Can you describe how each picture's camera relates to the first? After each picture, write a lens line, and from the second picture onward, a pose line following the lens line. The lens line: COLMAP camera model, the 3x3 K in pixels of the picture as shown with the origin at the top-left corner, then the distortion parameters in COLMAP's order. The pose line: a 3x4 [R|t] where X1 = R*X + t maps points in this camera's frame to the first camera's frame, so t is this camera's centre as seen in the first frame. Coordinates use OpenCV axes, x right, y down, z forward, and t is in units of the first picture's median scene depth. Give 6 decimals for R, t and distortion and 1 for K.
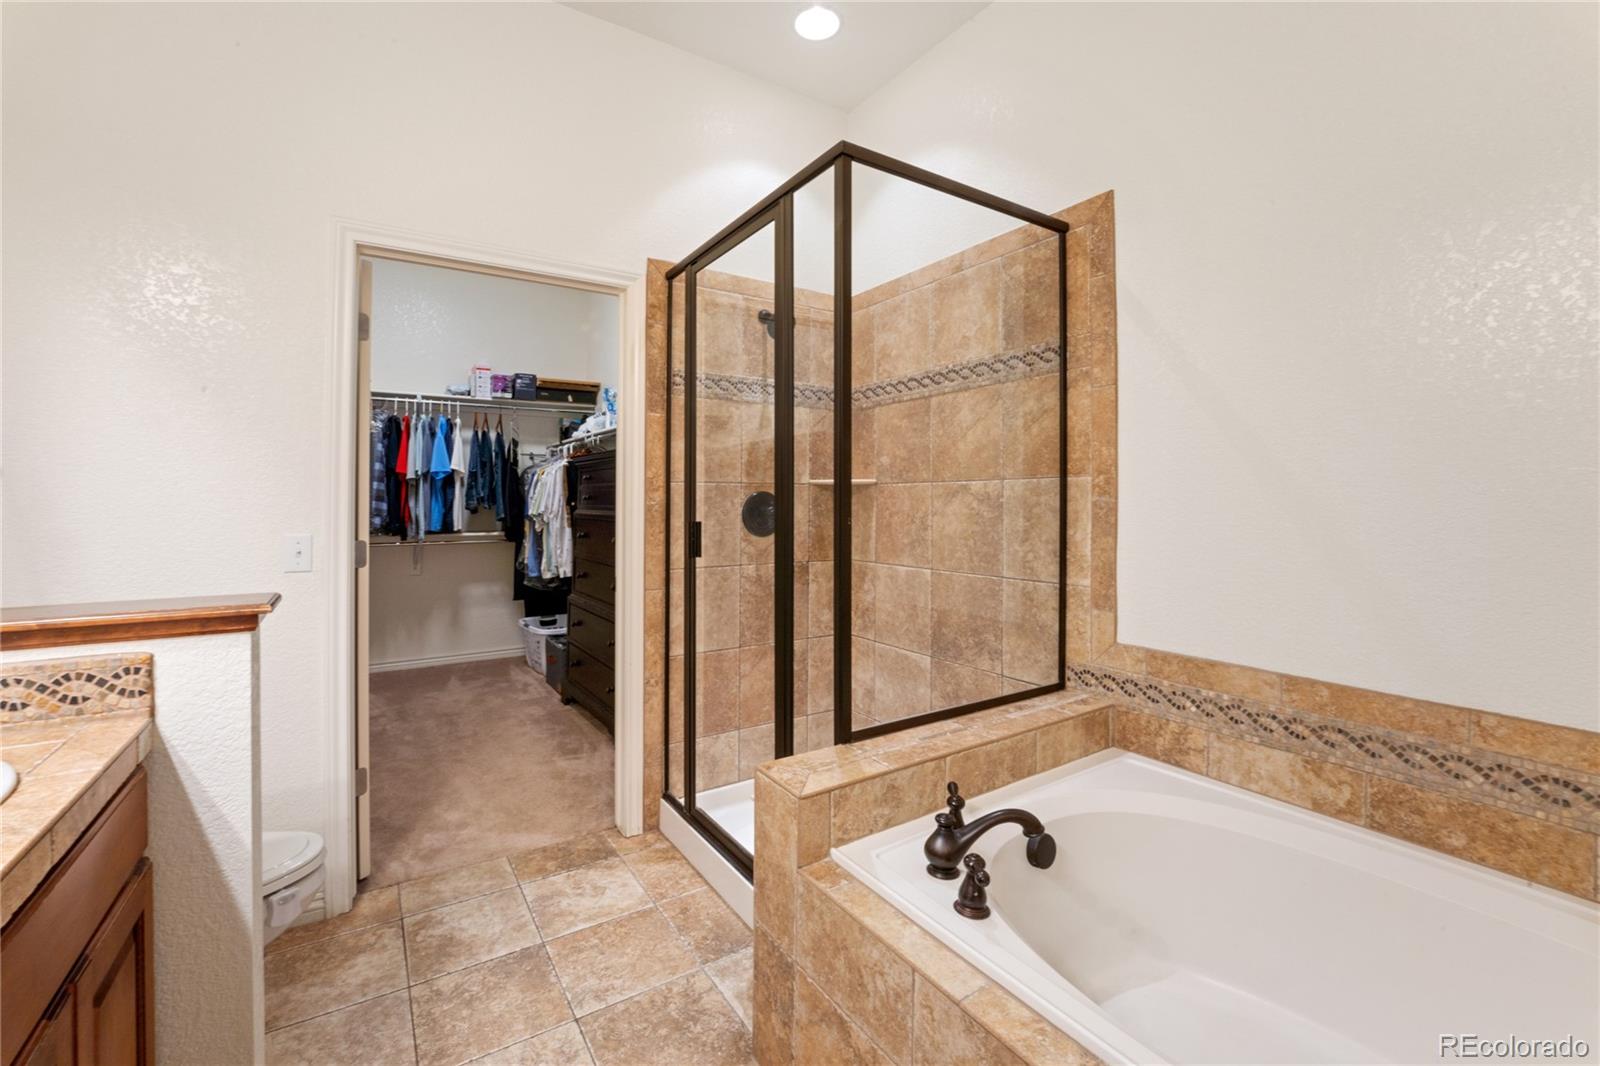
lens RADIAL K [[665.1, 0, 776.2], [0, 665.1, 489.6], [0, 0, 1]] dist [-0.001818, -0.000090]
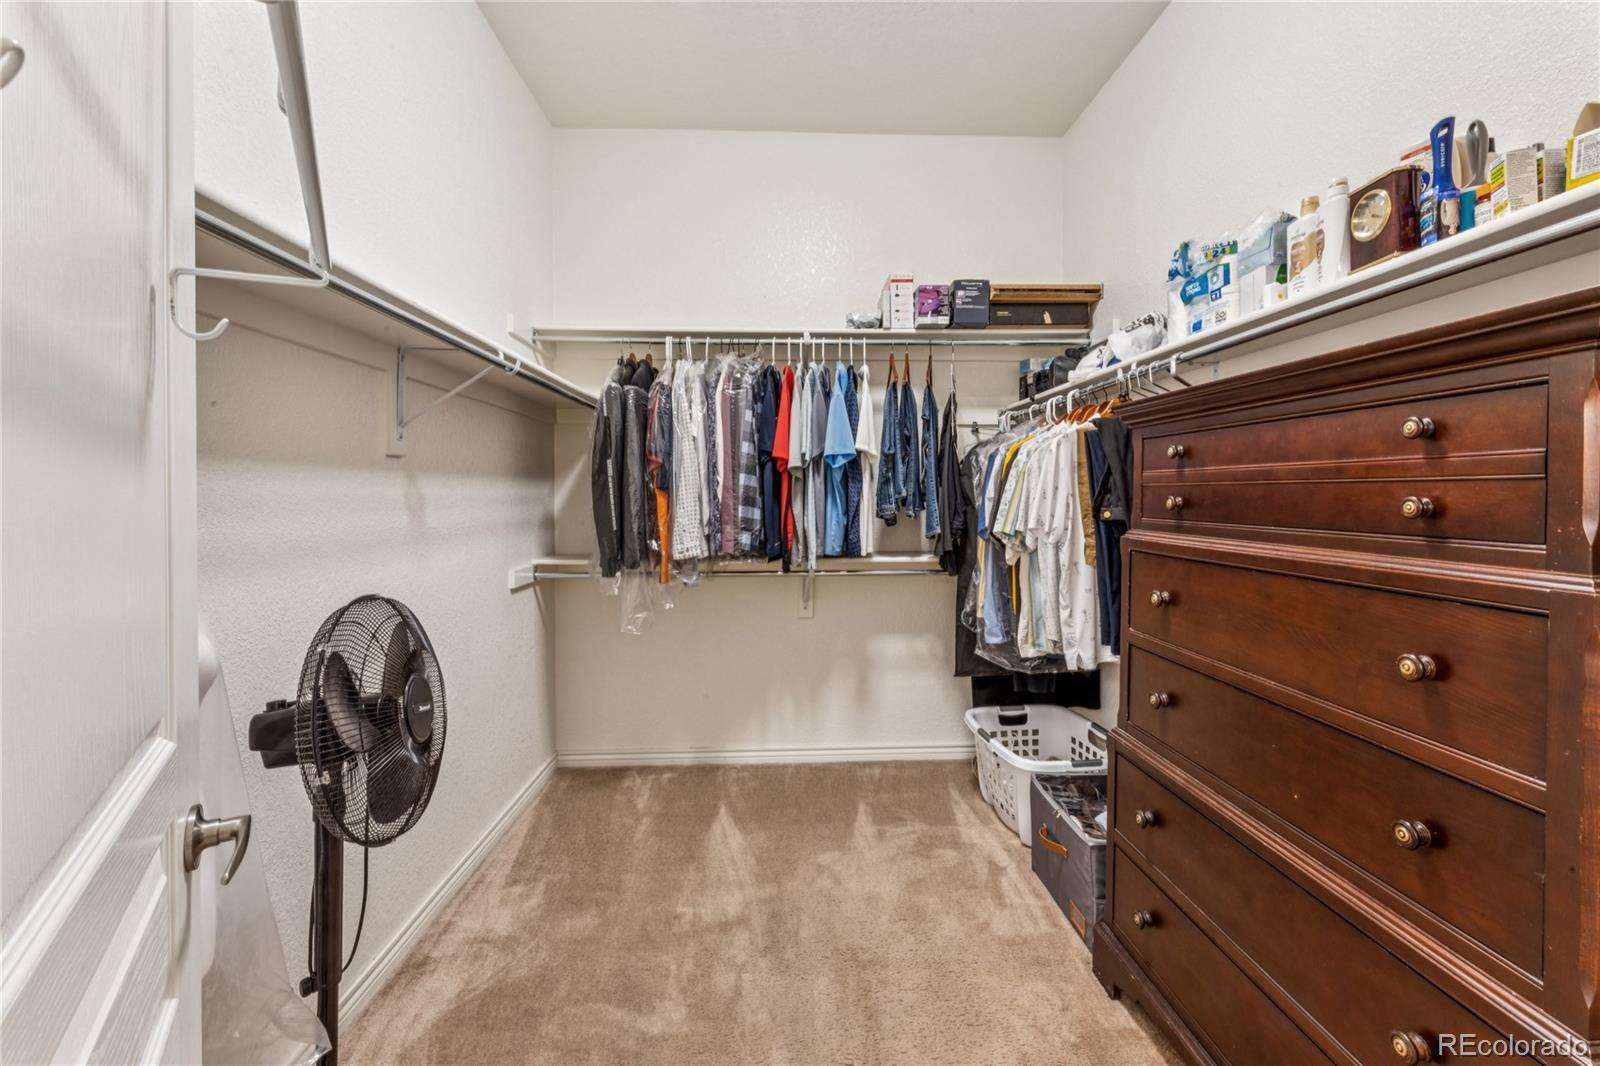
lens RADIAL K [[653.0, 0, 801.2], [0, 653.0, 509.2], [0, 0, 1]] dist [0.001757, -0.000012]
pose [[0.867438, 0.007909, -0.497483, -0.257526], [0.011761, 0.999268, 0.036392, -0.000596], [0.497407, -0.037419, 0.866710, 0.502371]]
